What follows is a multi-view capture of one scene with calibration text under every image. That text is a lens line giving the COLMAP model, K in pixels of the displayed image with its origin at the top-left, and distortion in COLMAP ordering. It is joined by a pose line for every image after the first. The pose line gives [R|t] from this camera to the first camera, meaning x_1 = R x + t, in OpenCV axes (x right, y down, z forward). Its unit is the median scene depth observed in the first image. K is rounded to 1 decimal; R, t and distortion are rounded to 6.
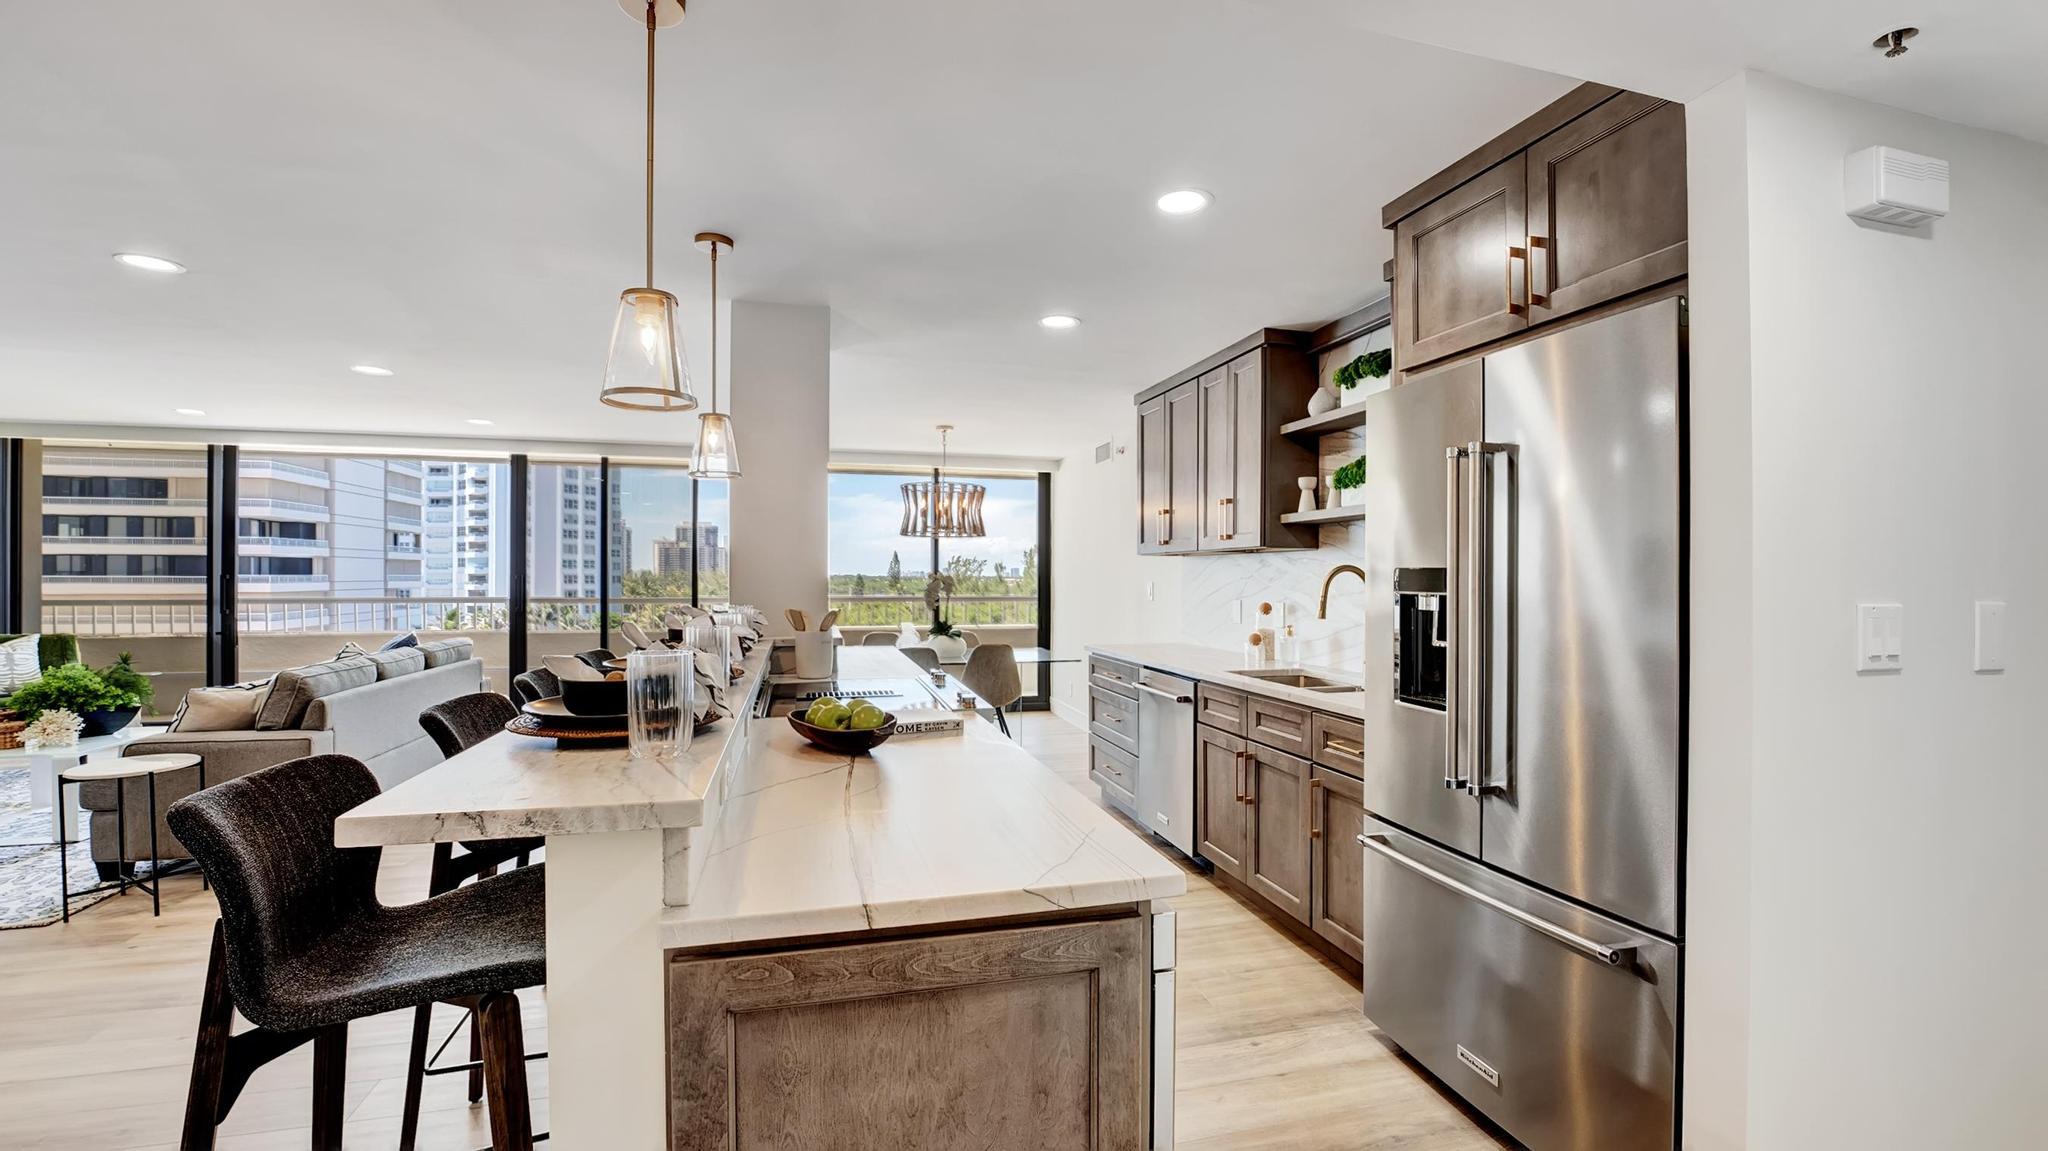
lens RADIAL K [[843.3, 0, 1020.0], [0, 843.3, 574.5], [0, 0, 1]] dist [-0.027692, 0.003106]
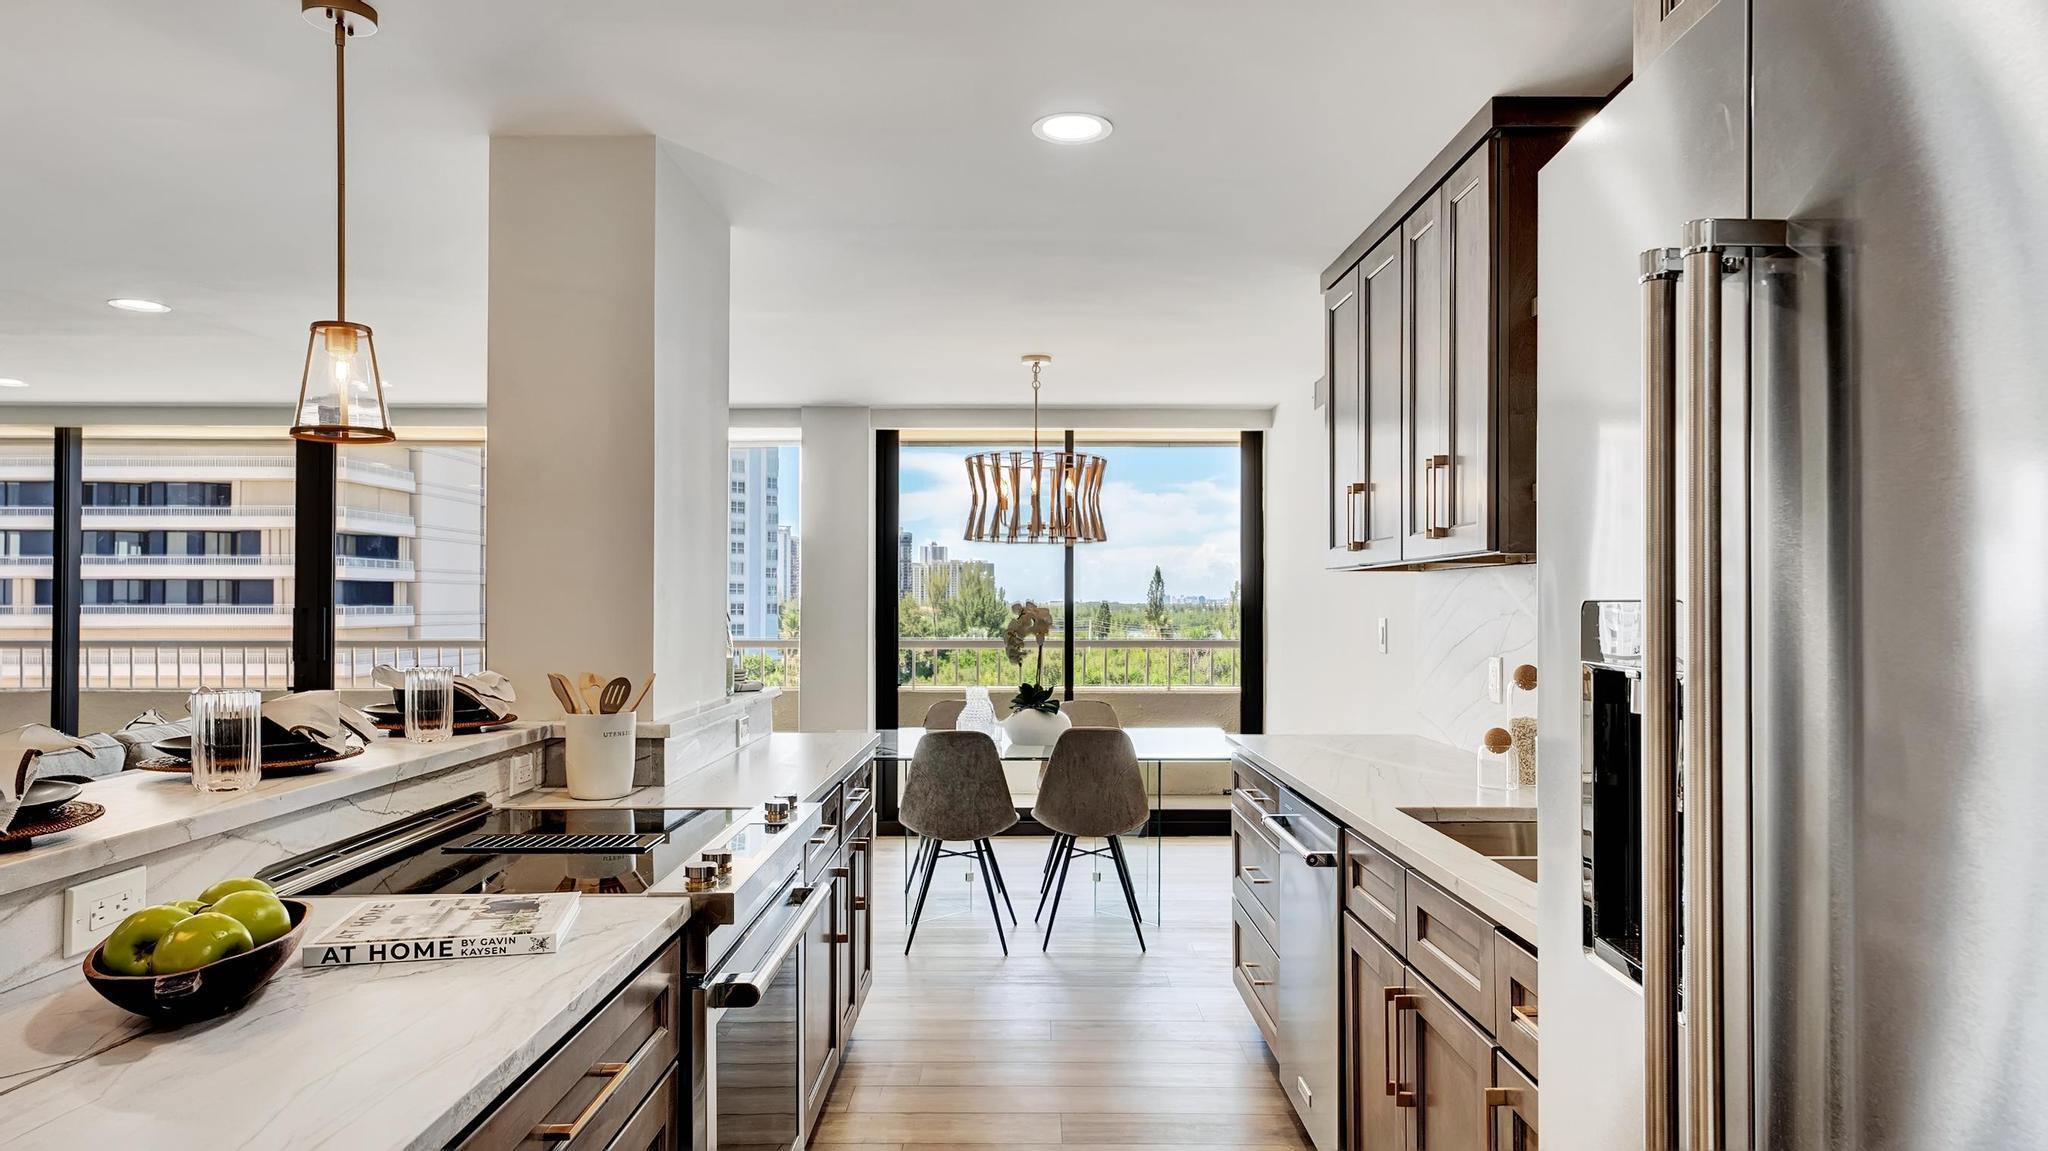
lens RADIAL K [[1255.8, 0, 1029.9], [0, 1255.8, 585.9], [0, 0, 1]] dist [0.011595, -0.000344]
pose [[0.968390, -0.005459, -0.249380, 0.111601], [0.002533, 0.999924, -0.012052, -0.002822], [0.249427, 0.011040, 0.968331, 0.123326]]
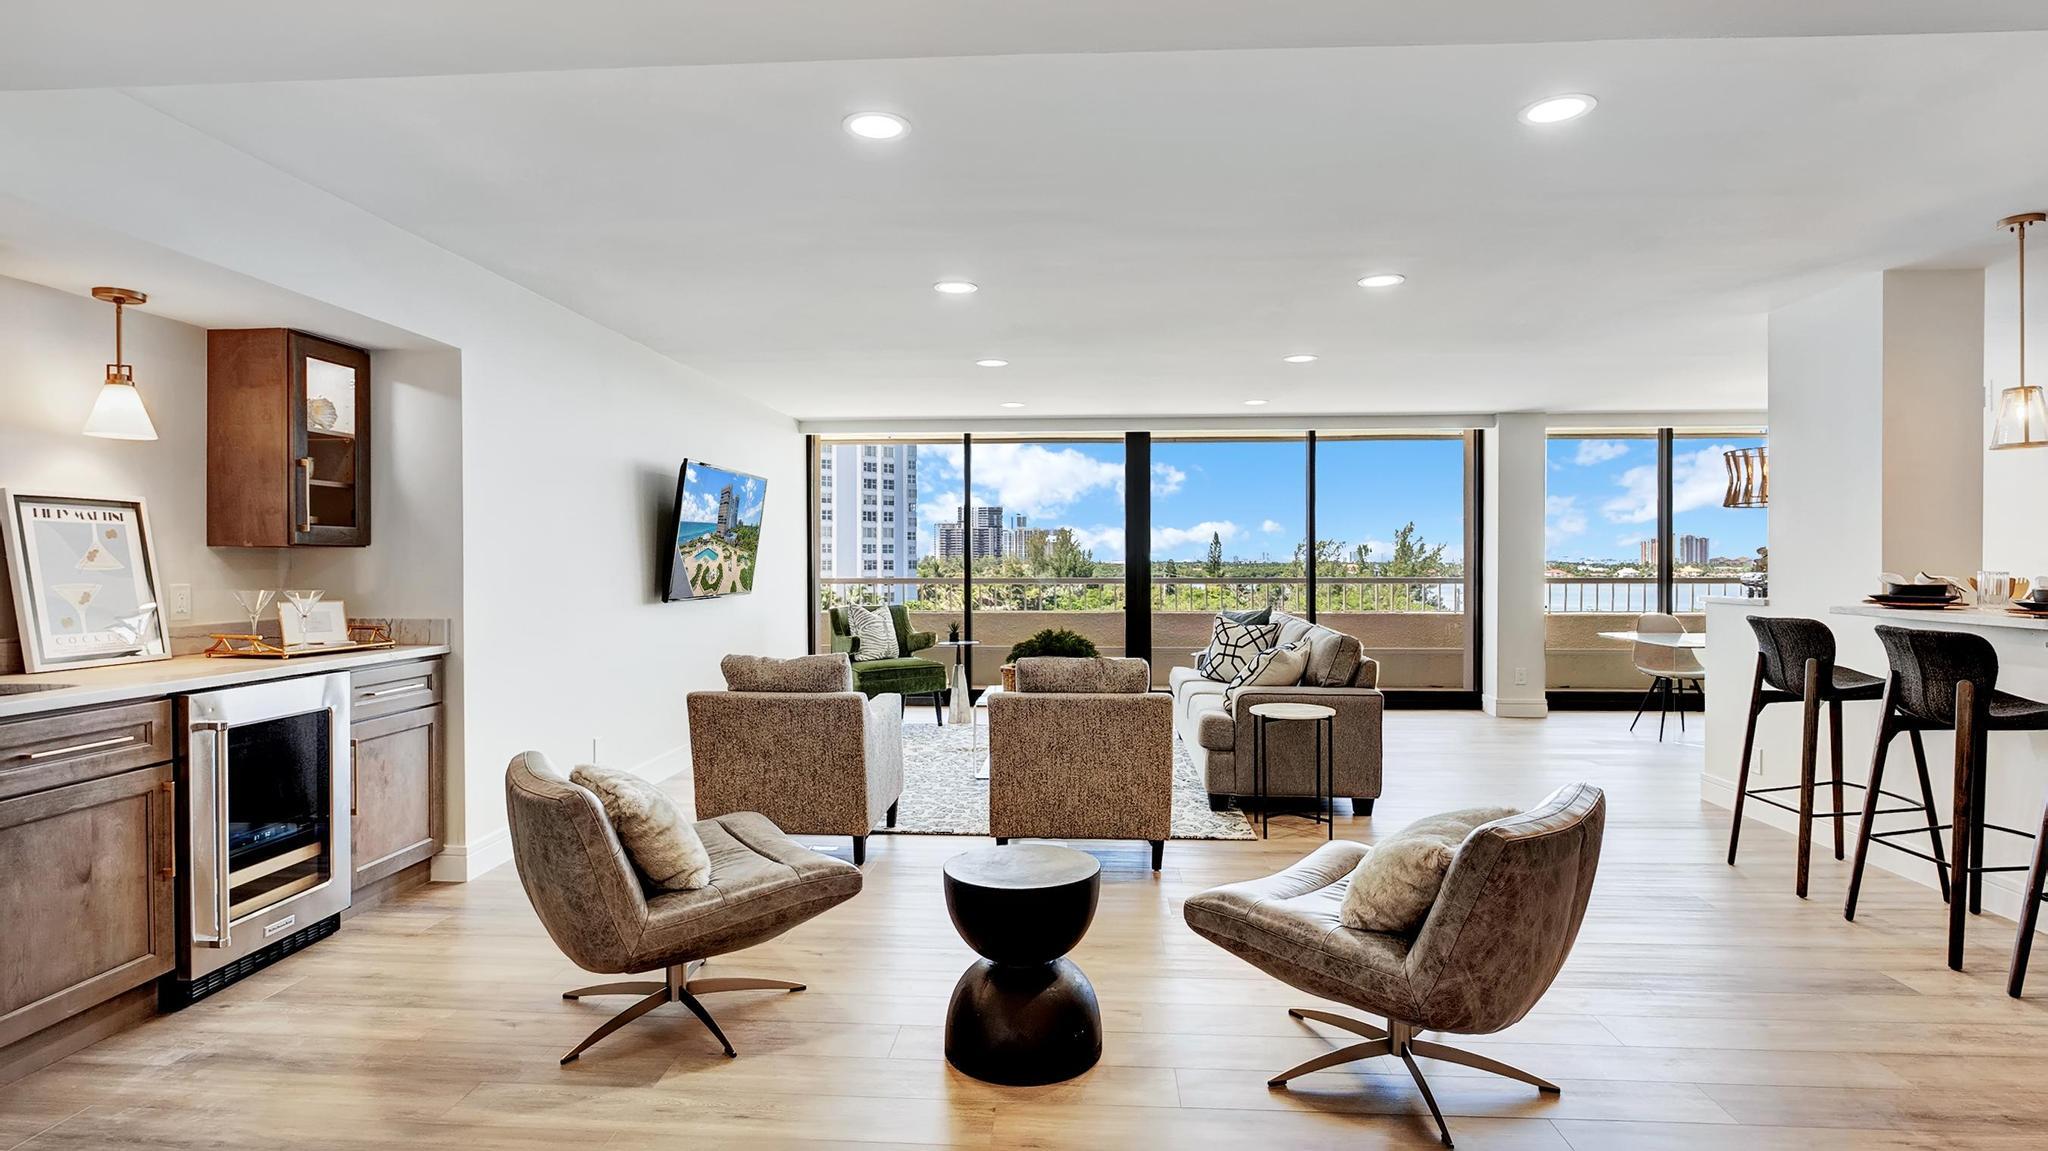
lens RADIAL K [[1006.7, 0, 1032.5], [0, 1006.7, 569.4], [0, 0, 1]] dist [-0.014282, -0.000744]
pose [[0.951013, -0.000386, -0.309150, -0.443303], [0.003561, 0.999947, 0.009707, 0.007576], [0.309130, -0.010333, 0.950964, -0.210208]]
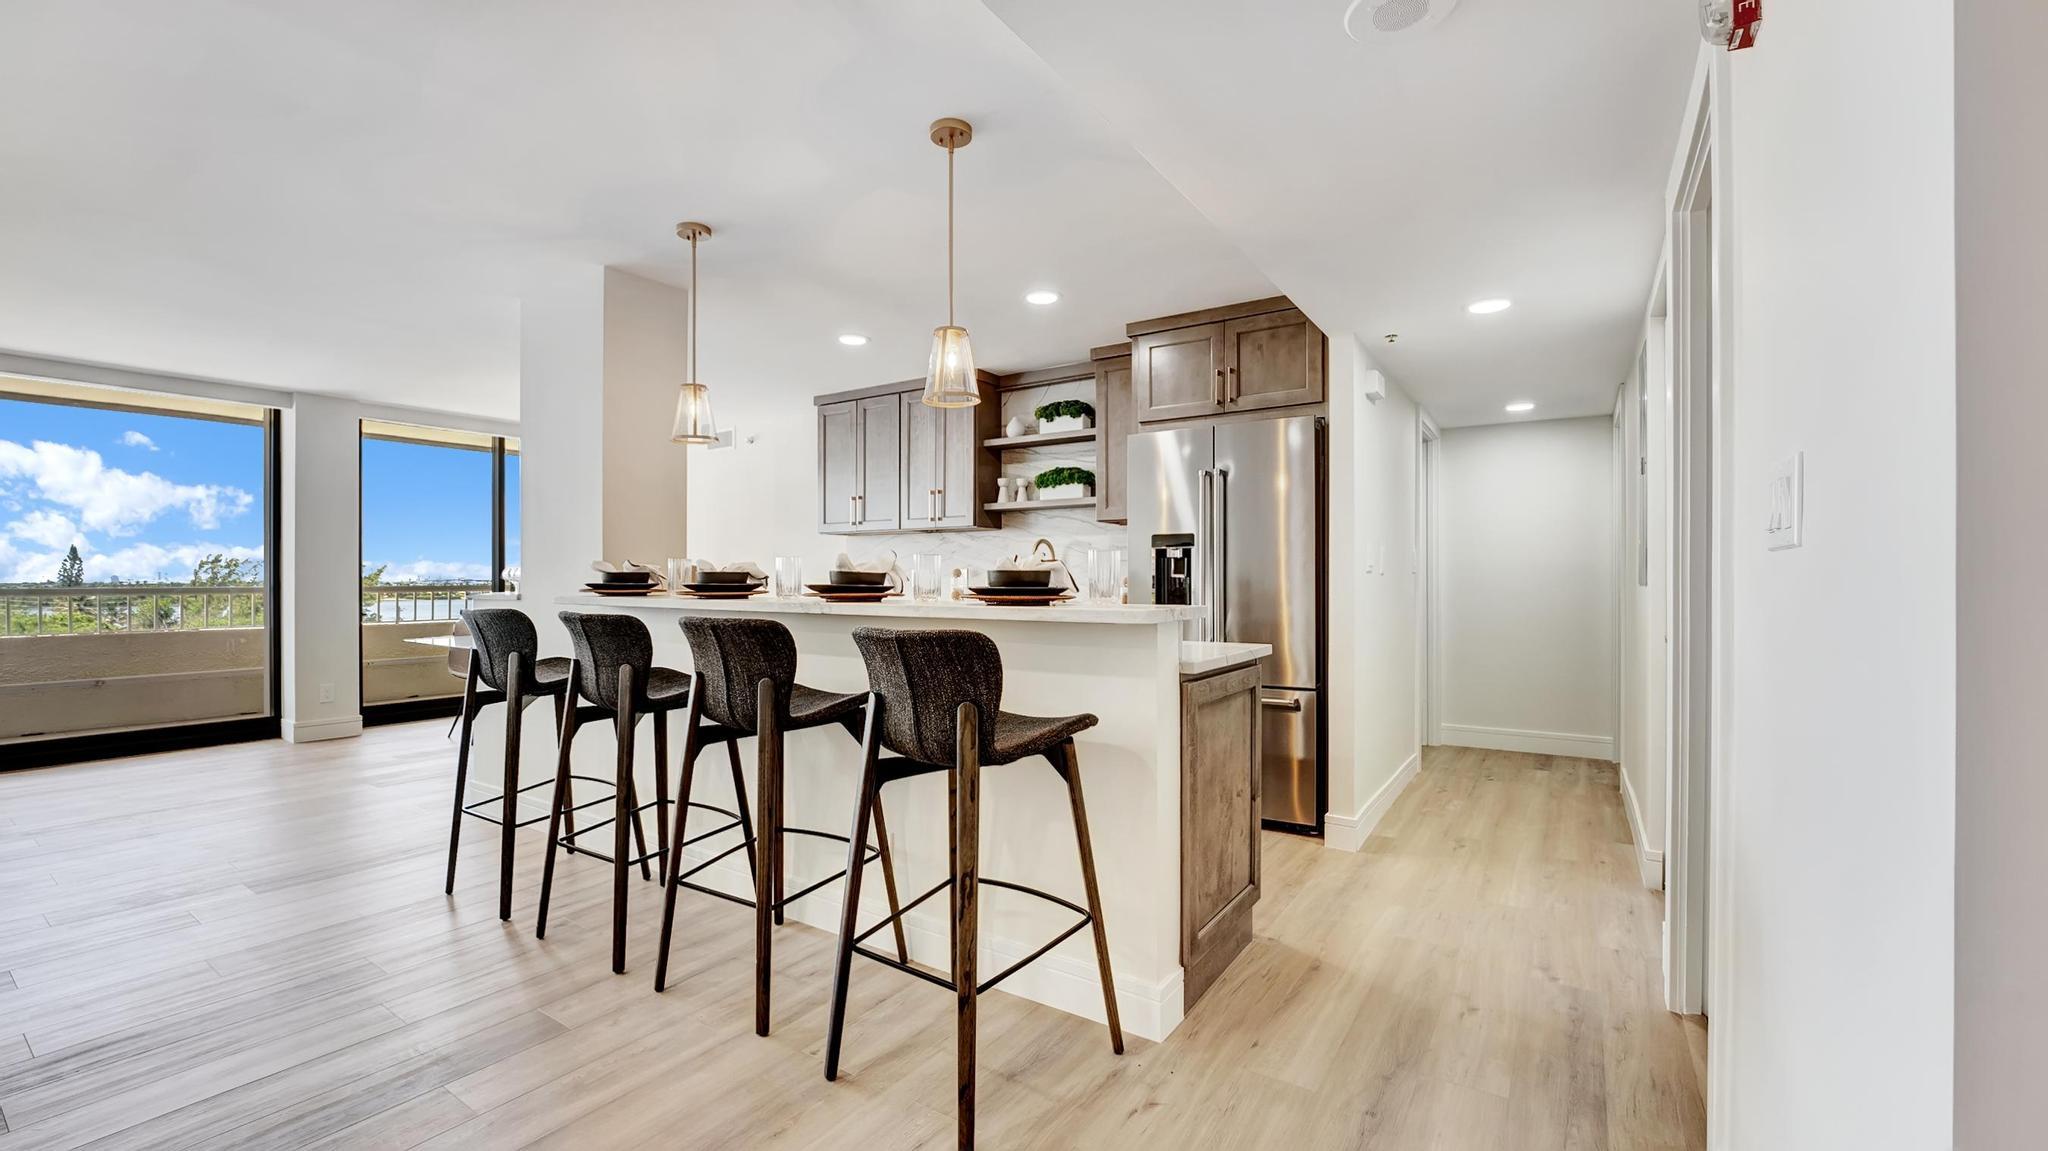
lens RADIAL K [[843.3, 0, 1029.7], [0, 843.3, 580.9], [0, 0, 1]] dist [-0.027692, 0.003106]
pose [[0.745594, -0.008004, 0.666352, -0.301404], [0.003507, 0.999961, 0.008087, 0.024123], [-0.666391, -0.003692, 0.745593, -0.050717]]
